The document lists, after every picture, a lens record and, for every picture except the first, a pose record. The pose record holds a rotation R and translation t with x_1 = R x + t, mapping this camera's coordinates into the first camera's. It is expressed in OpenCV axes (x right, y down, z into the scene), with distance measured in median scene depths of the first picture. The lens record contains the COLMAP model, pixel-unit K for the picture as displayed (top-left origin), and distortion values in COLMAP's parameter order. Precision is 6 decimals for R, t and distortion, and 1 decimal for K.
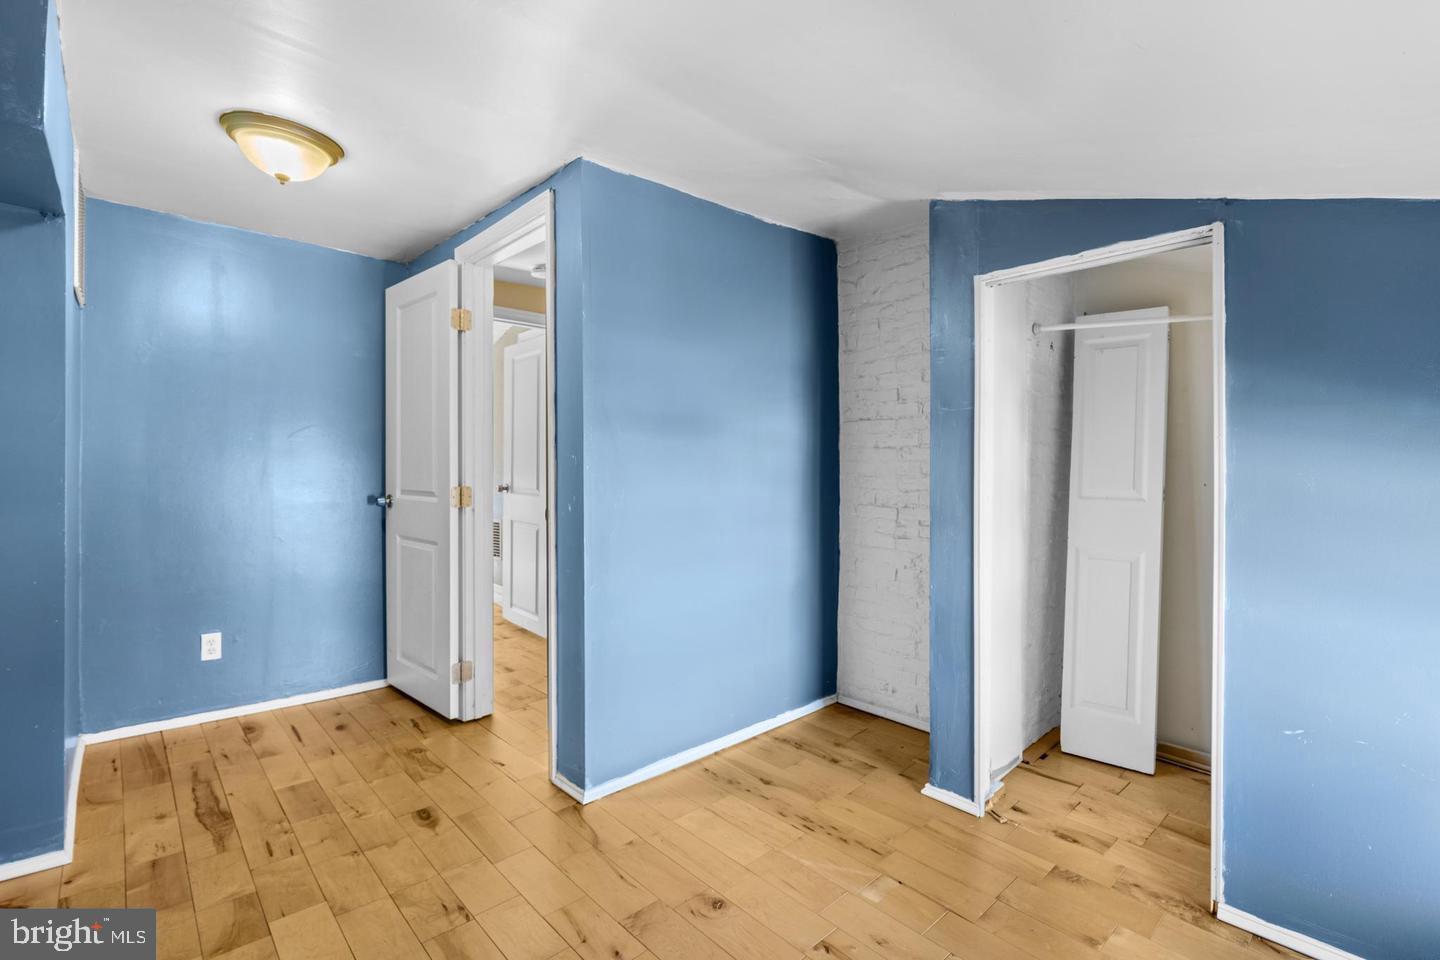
lens RADIAL K [[655.8, 0, 723.7], [0, 655.8, 479.8], [0, 0, 1]] dist [-0.006111, 0.000713]
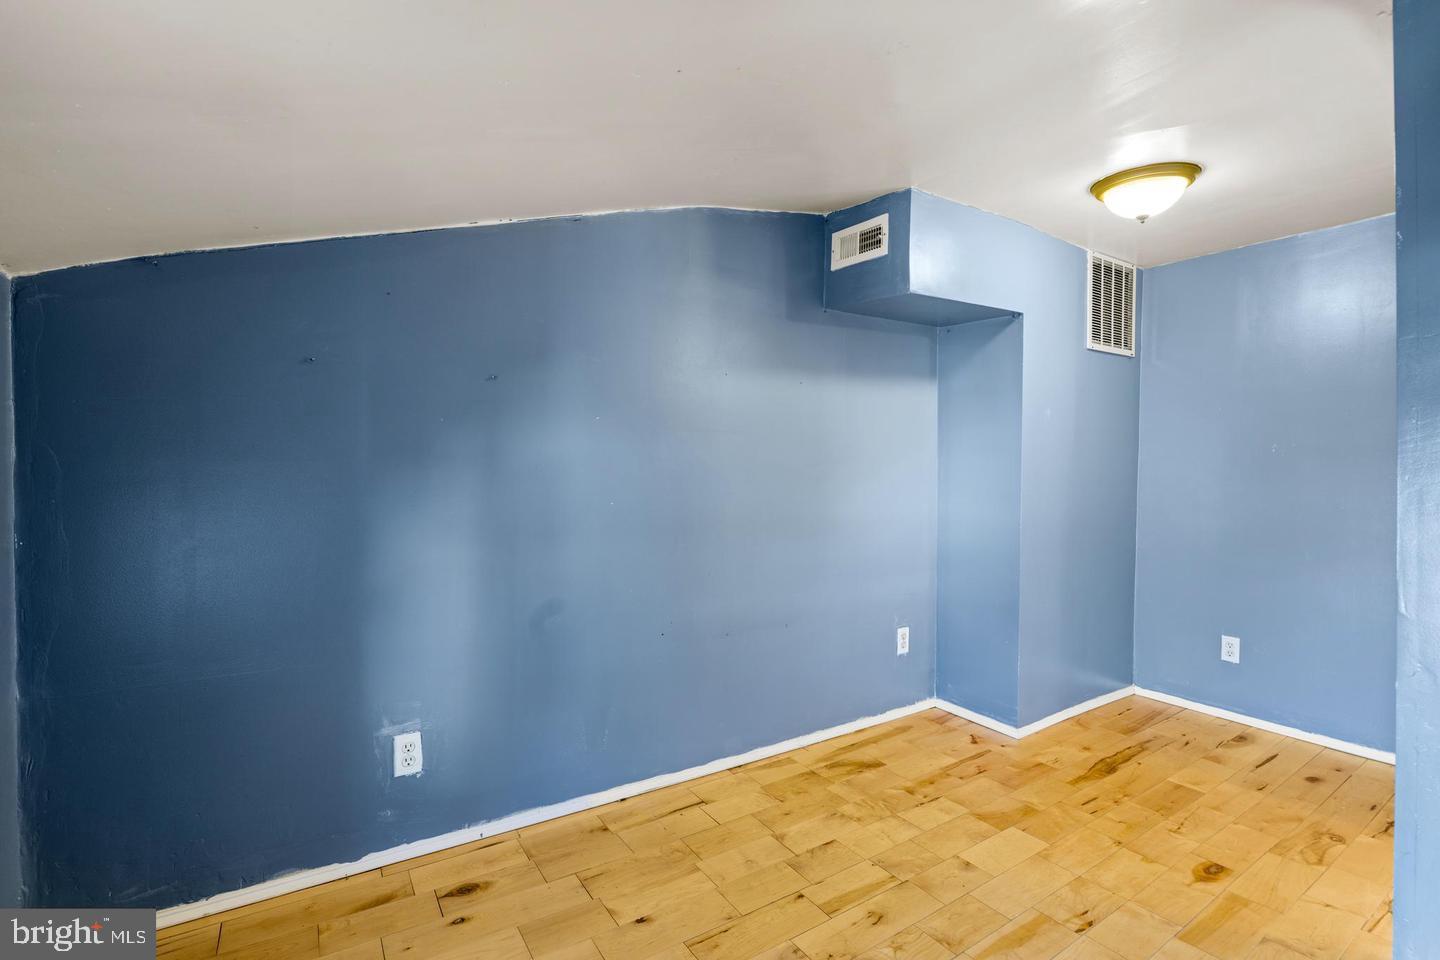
lens RADIAL K [[655.8, 0, 722.5], [0, 655.8, 477.4], [0, 0, 1]] dist [-0.006111, 0.000713]
pose [[-0.148139, -0.001106, -0.988966, 0.472253], [-0.028019, 0.999603, 0.003079, -0.002363], [0.988570, 0.028166, -0.148111, 0.420447]]
